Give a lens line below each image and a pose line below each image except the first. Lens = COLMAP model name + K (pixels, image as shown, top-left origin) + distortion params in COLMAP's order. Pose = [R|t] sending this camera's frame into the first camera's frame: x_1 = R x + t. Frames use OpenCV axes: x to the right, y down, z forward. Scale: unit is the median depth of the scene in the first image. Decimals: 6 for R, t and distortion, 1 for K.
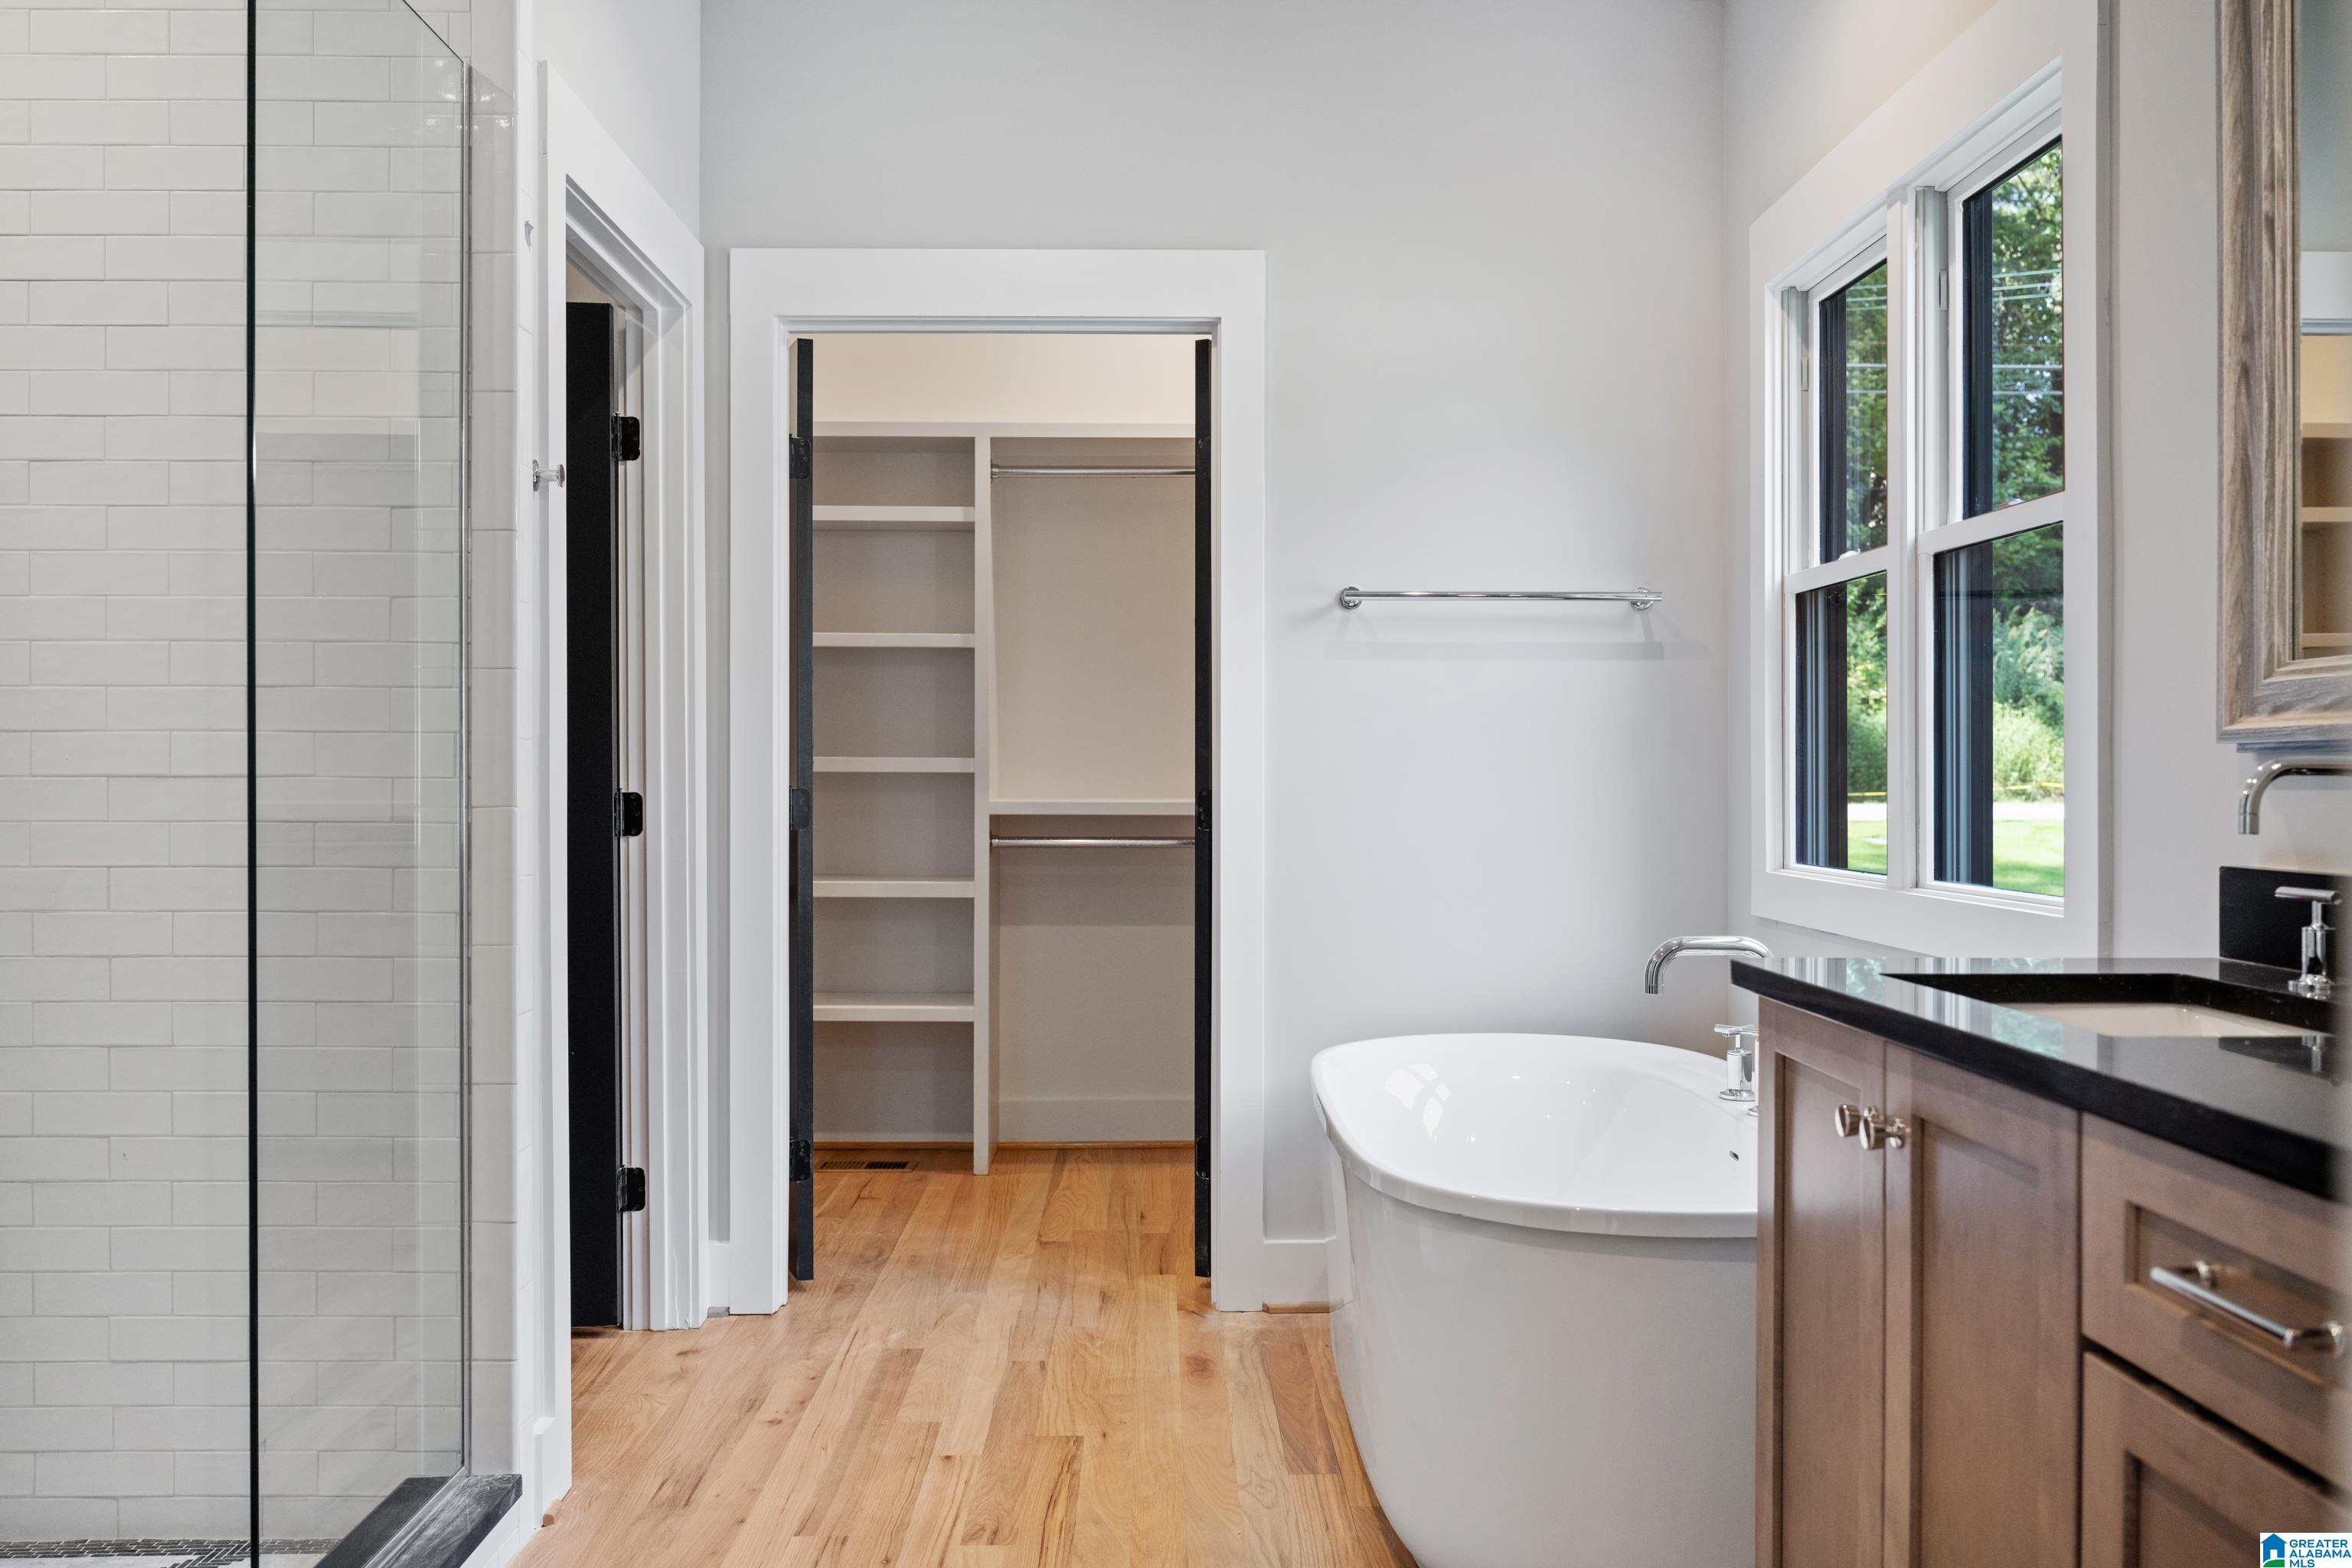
lens RADIAL K [[1867.0, 0, 1172.2], [0, 1867.0, 776.8], [0, 0, 1]] dist [-0.005050, -0.004144]
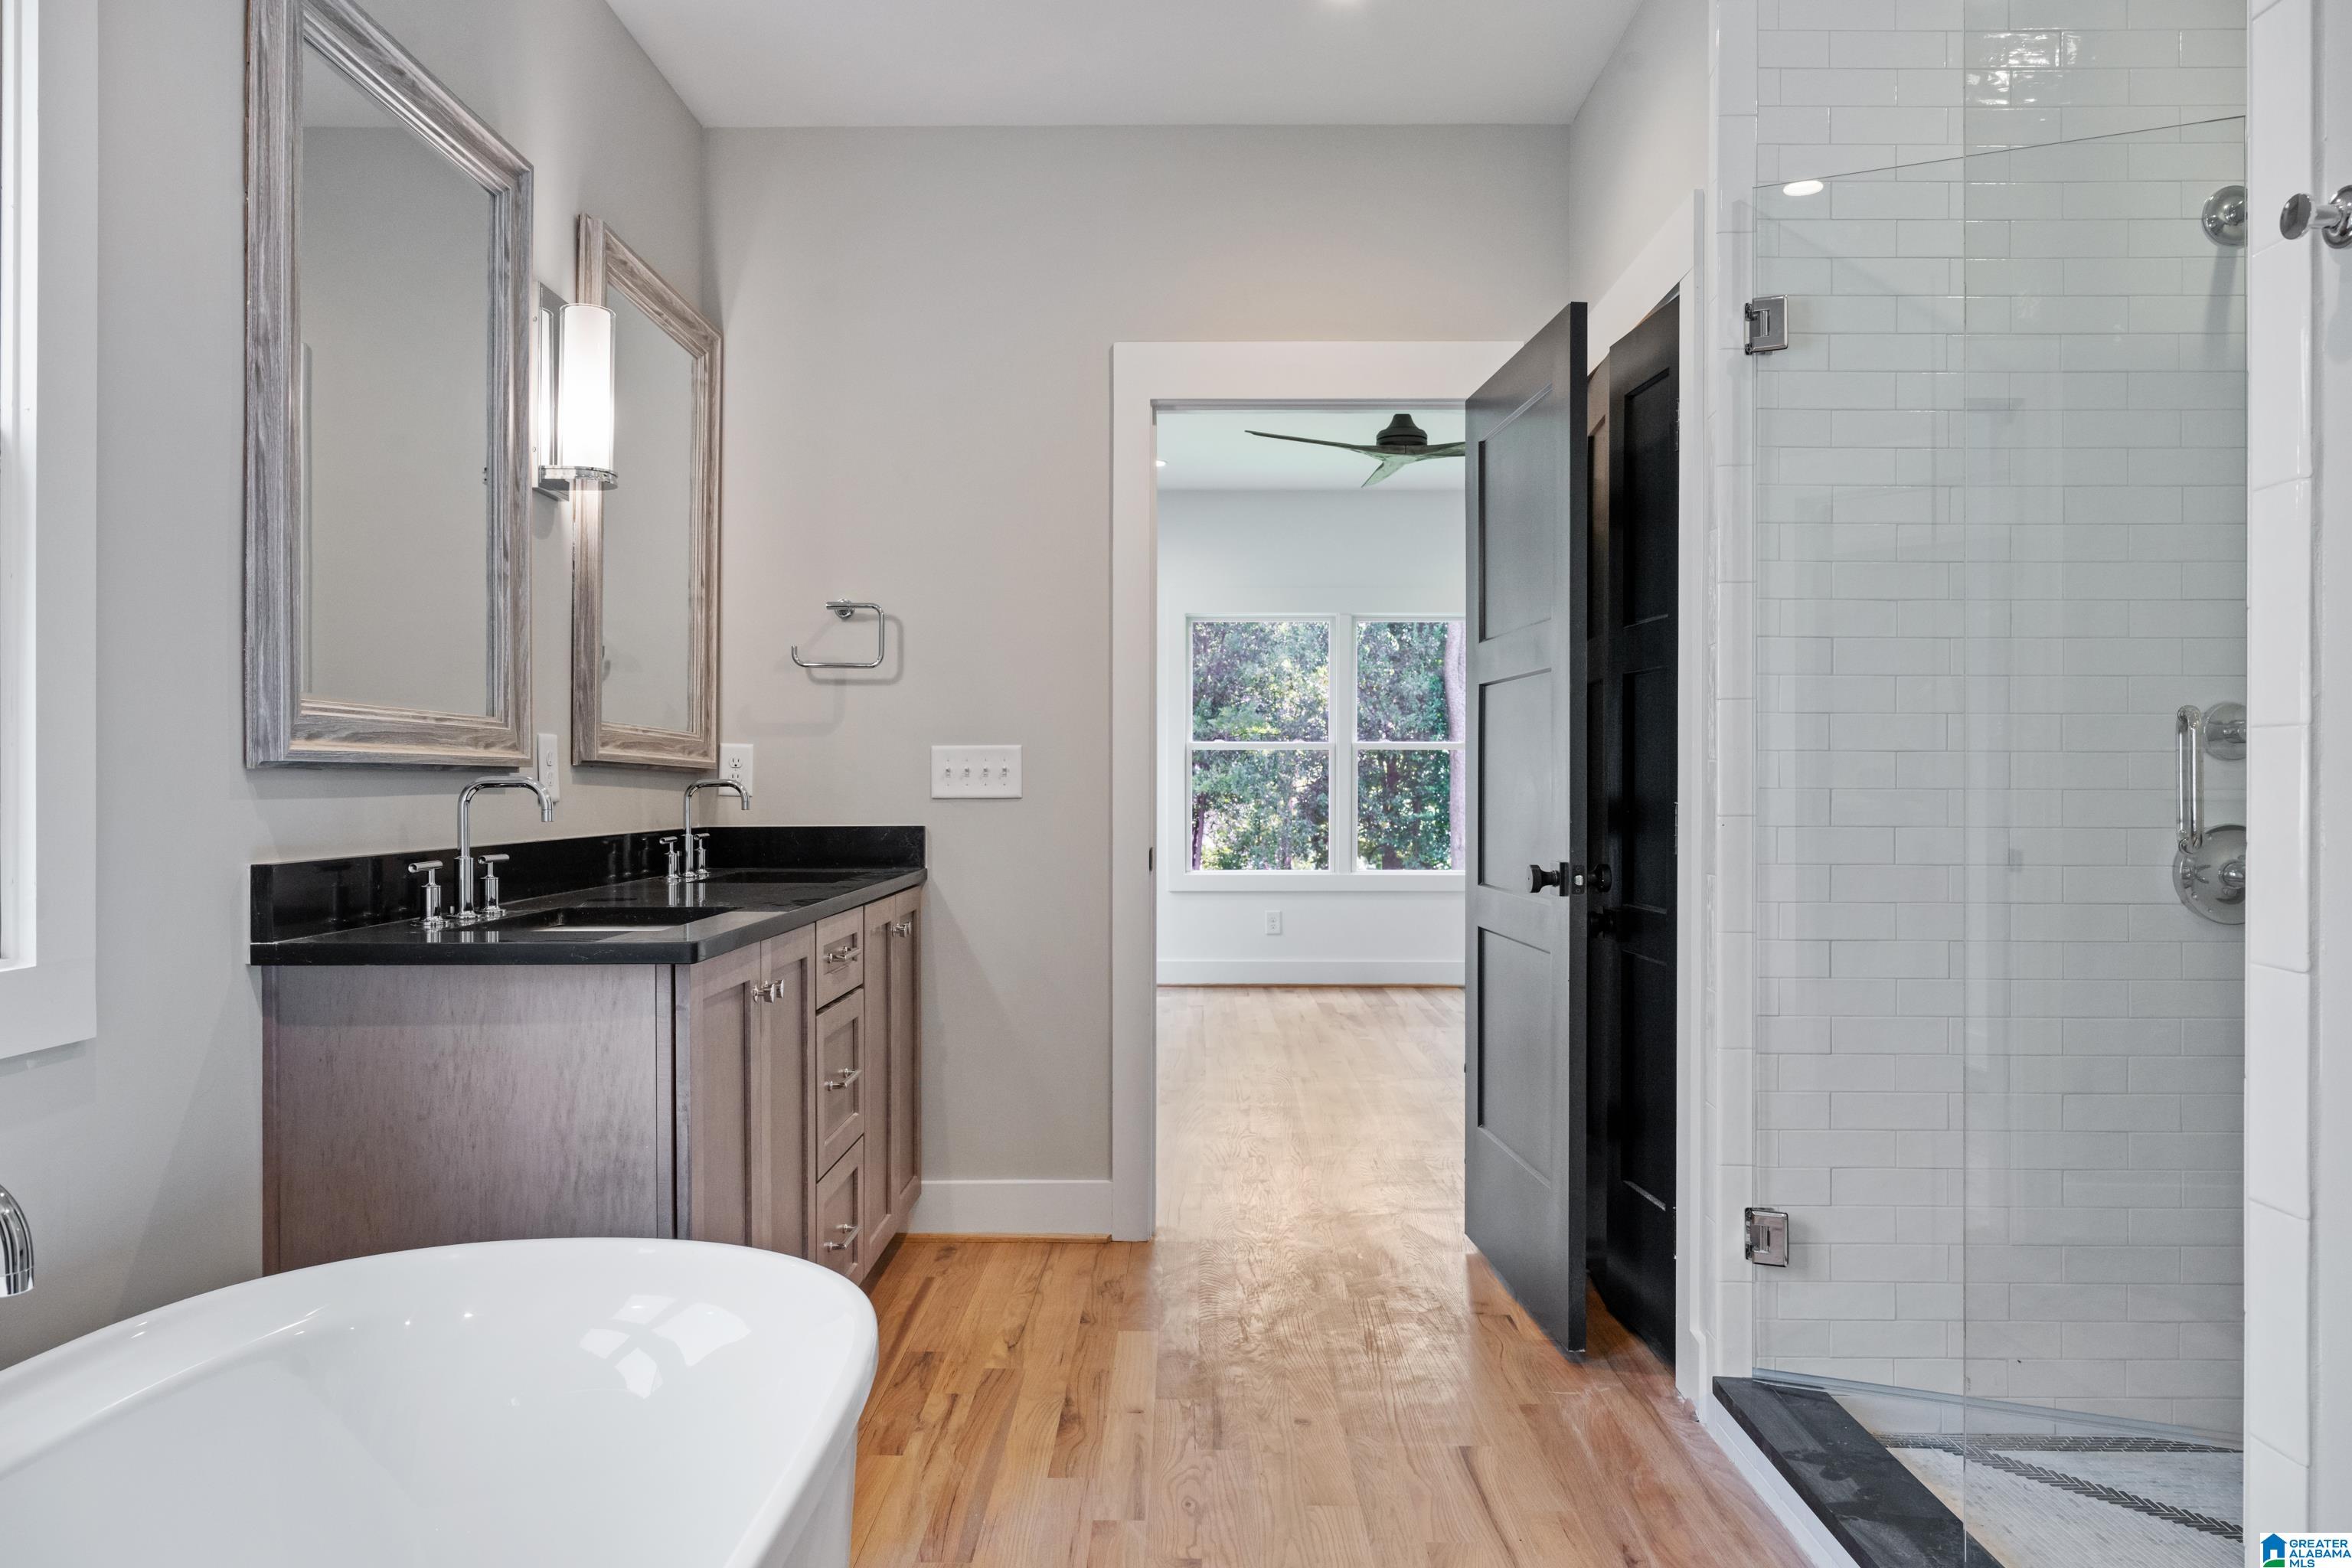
lens RADIAL K [[1453.9, 0, 1175.7], [0, 1453.9, 791.5], [0, 0, 1]] dist [-0.026850, -0.001489]
pose [[-0.999586, 0.009547, 0.027144, -0.027732], [0.009457, 0.999949, -0.003449, 0.010709], [-0.027176, -0.003191, -0.999626, 1.905943]]
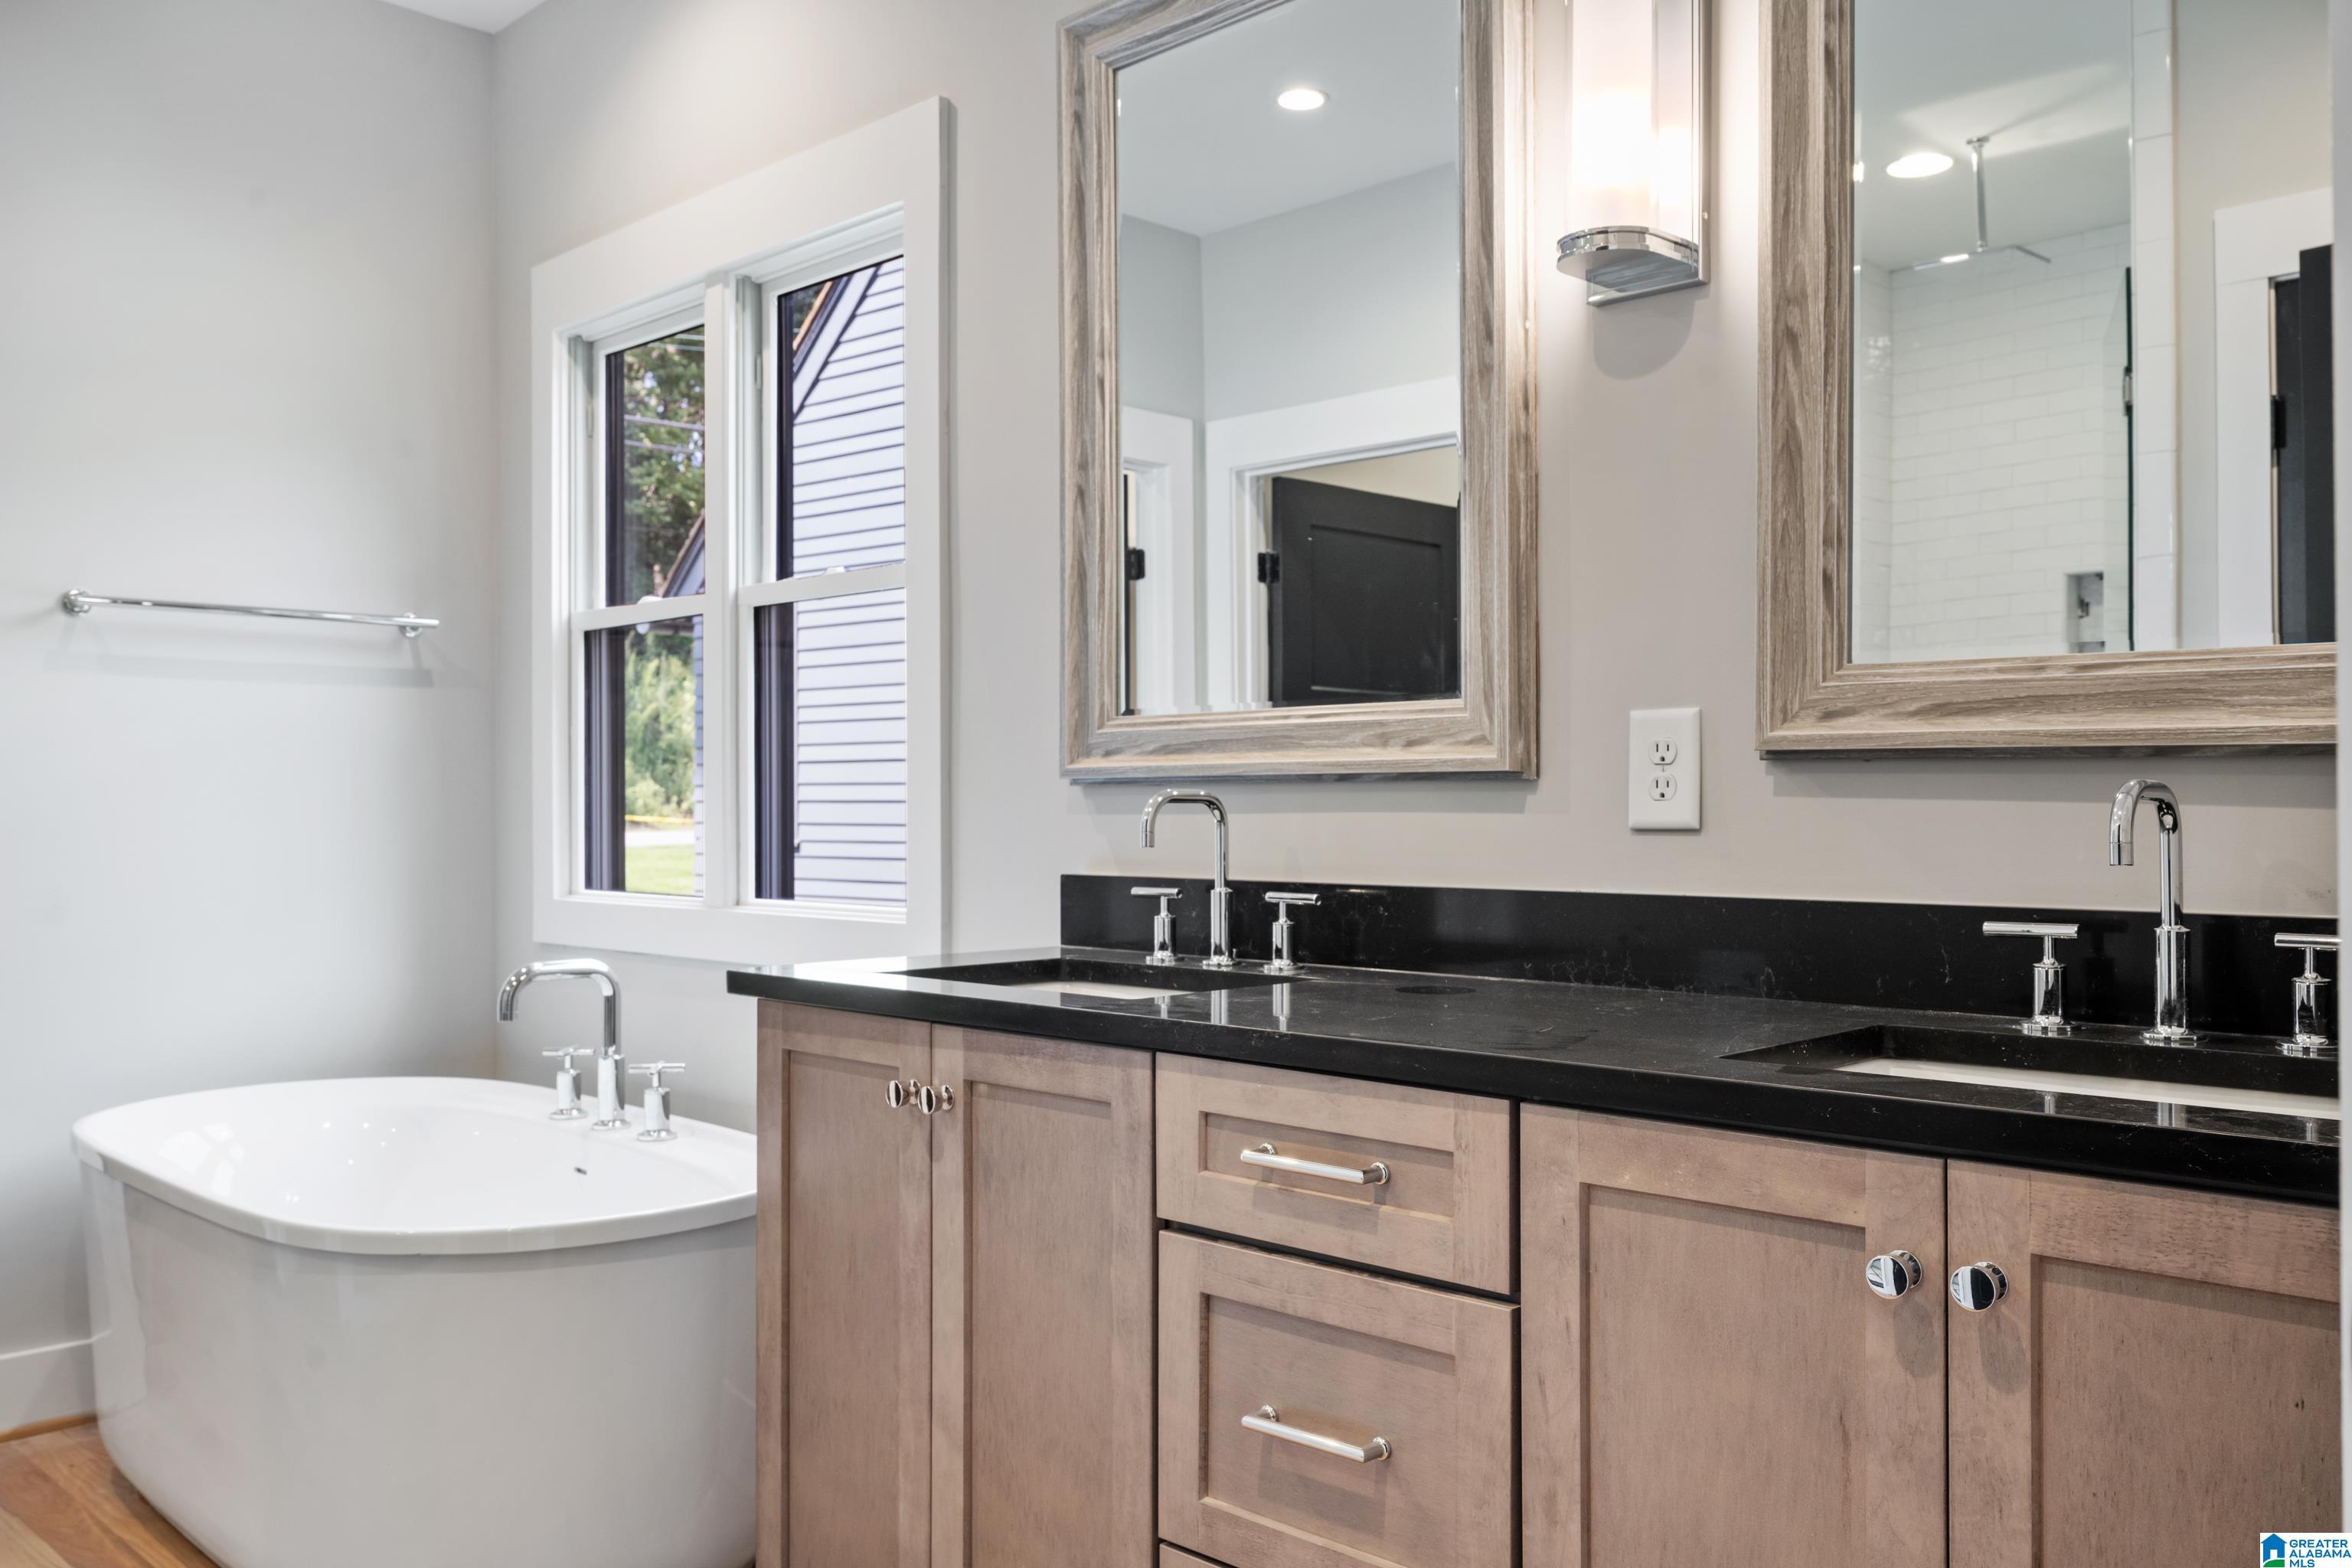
lens RADIAL K [[1949.1, 0, 1176.2], [0, 1949.1, 794.7], [0, 0, 1]] dist [-0.000827, 0.008114]
pose [[0.707646, 0.000207, 0.706567, -0.333074], [0.003920, 0.999983, -0.004220, -0.000896], [-0.706556, 0.005756, 0.707633, -0.007703]]
